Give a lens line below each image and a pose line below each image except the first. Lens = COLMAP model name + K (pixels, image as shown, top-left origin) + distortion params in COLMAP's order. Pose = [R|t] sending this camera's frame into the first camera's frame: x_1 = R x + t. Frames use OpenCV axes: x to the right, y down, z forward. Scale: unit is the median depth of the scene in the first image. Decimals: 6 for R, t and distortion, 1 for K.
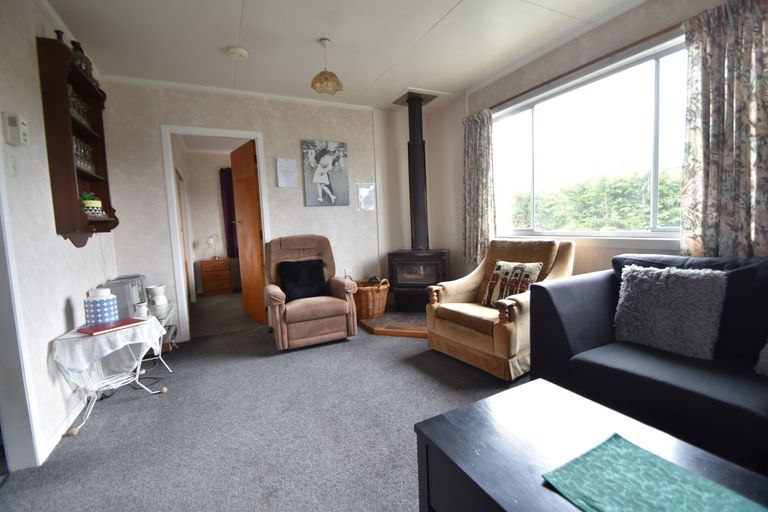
lens RADIAL K [[337.1, 0, 383.8], [0, 337.1, 250.0], [0, 0, 1]] dist [-0.001540, -0.000315]
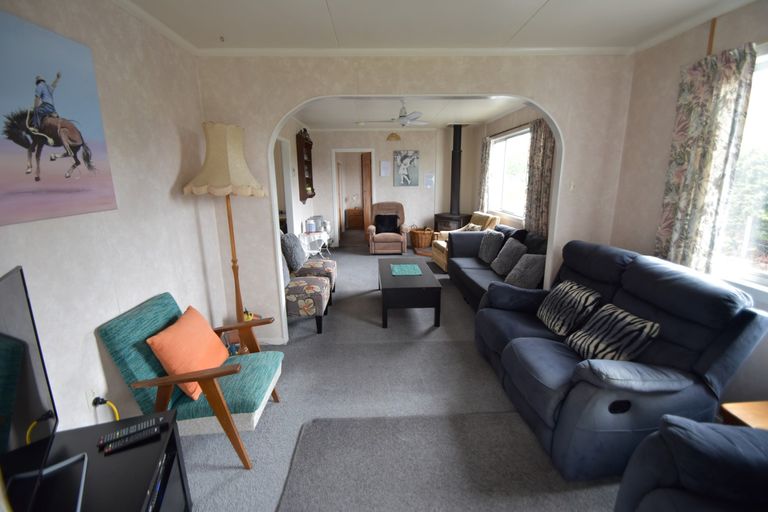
lens RADIAL K [[337.1, 0, 383.8], [0, 337.1, 250.0], [0, 0, 1]] dist [-0.001540, -0.000315]
pose [[0.907786, 0.122685, -0.401089, 0.580559], [-0.063496, 0.985441, 0.157715, -0.078925], [0.414599, -0.117704, 0.902360, -0.870735]]
